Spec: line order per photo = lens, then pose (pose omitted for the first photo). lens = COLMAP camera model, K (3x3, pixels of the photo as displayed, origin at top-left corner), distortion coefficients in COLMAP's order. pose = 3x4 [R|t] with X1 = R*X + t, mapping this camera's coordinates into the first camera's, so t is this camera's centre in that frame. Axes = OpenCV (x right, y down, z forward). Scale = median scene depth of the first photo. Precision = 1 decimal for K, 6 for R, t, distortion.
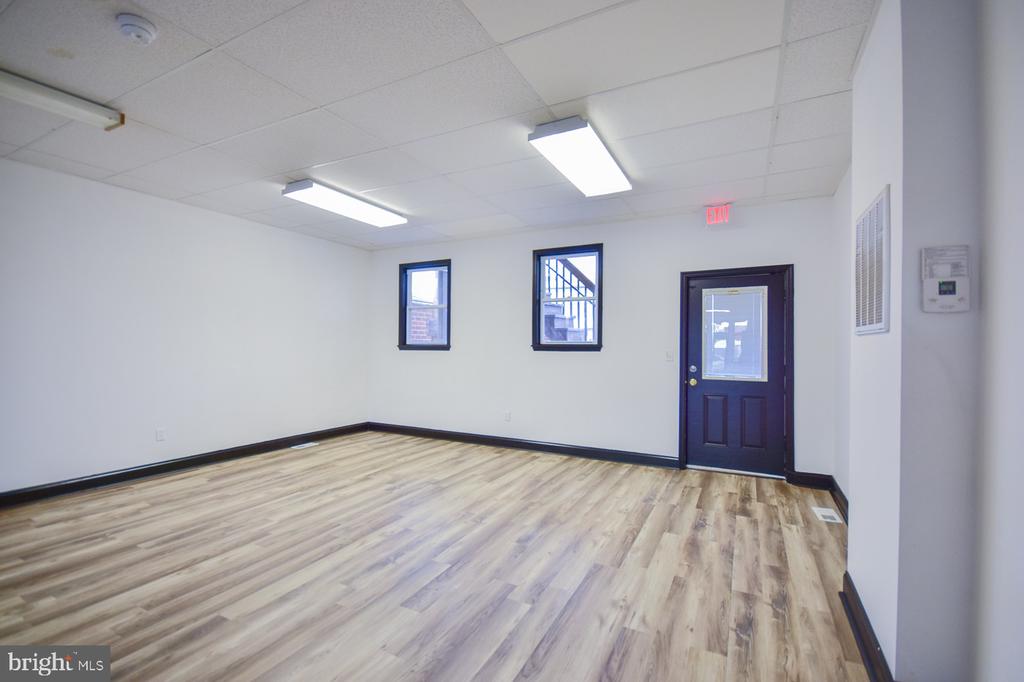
lens RADIAL K [[455.8, 0, 512.8], [0, 455.8, 339.9], [0, 0, 1]] dist [0.001600, -0.001781]
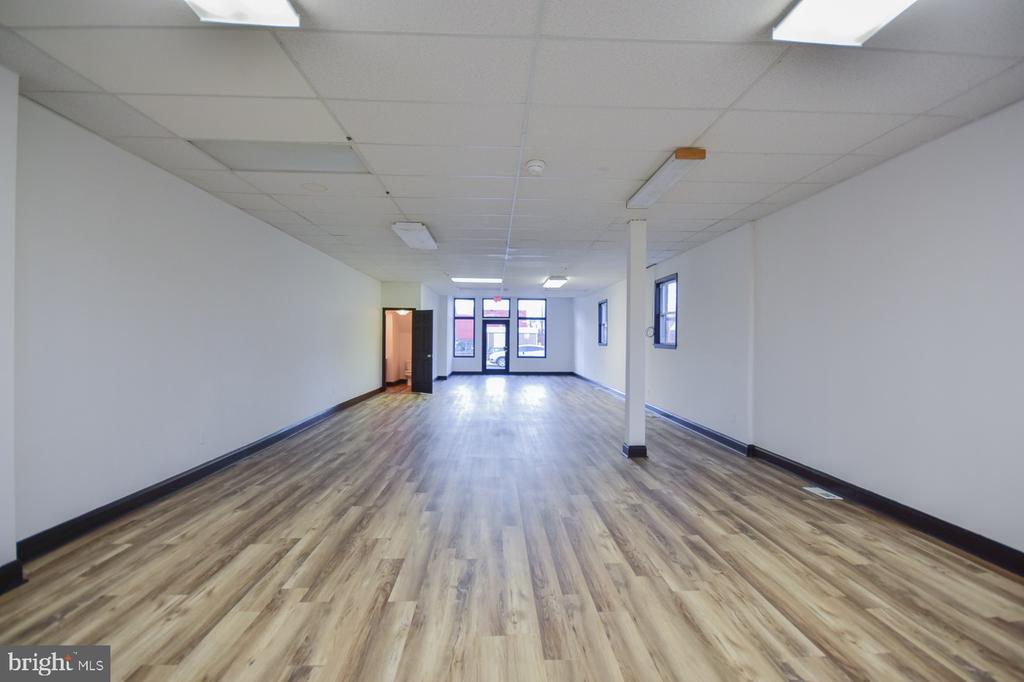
lens RADIAL K [[455.8, 0, 506.2], [0, 455.8, 339.6], [0, 0, 1]] dist [0.001600, -0.001781]
pose [[-0.876040, -0.015186, -0.482000, 0.058673], [-0.009534, 0.999854, -0.014173, 0.011301], [0.482145, -0.007821, -0.876057, 1.233076]]
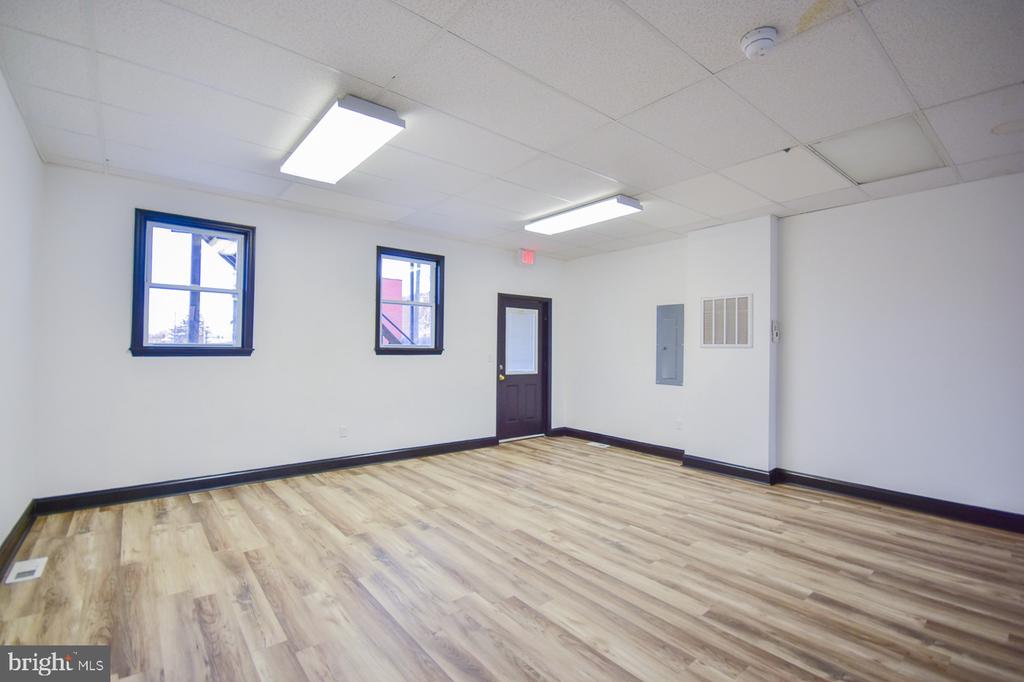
lens RADIAL K [[455.8, 0, 512.3], [0, 455.8, 348.9], [0, 0, 1]] dist [0.001600, -0.001781]
pose [[0.393142, -0.000044, 0.919478, -0.954849], [-0.018727, 0.999792, 0.008056, -0.000999], [-0.919287, -0.020386, 0.393059, 0.541755]]
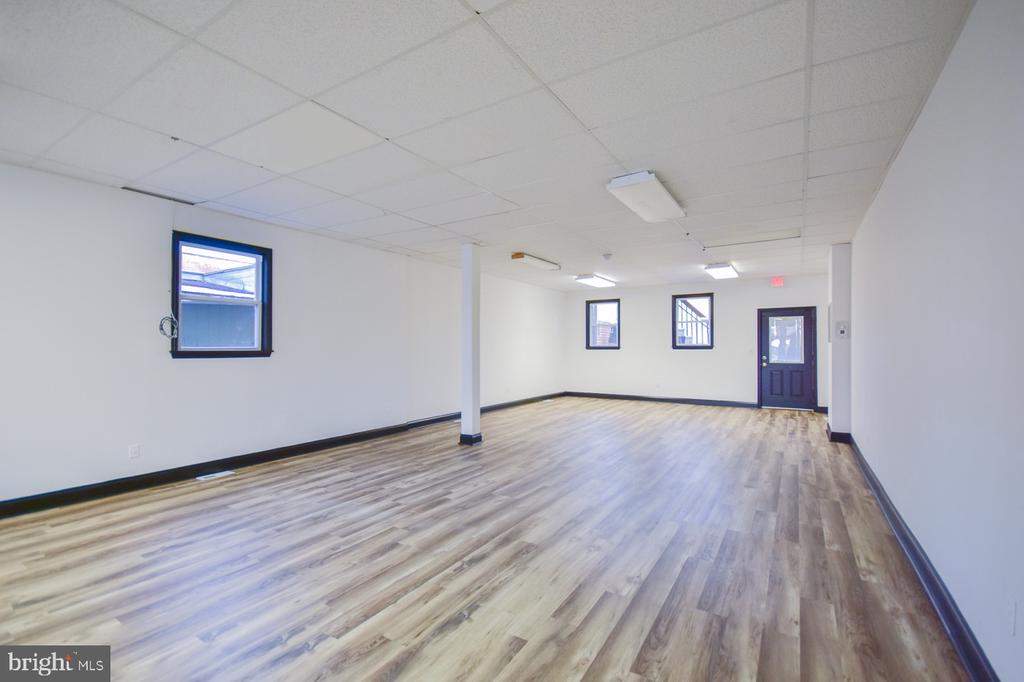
lens RADIAL K [[455.8, 0, 511.7], [0, 455.8, 341.3], [0, 0, 1]] dist [0.001600, -0.001781]
pose [[0.996371, -0.009675, -0.084565, -0.622935], [0.009742, 0.999952, 0.000381, -0.022875], [0.084557, -0.001203, 0.996418, -1.250285]]
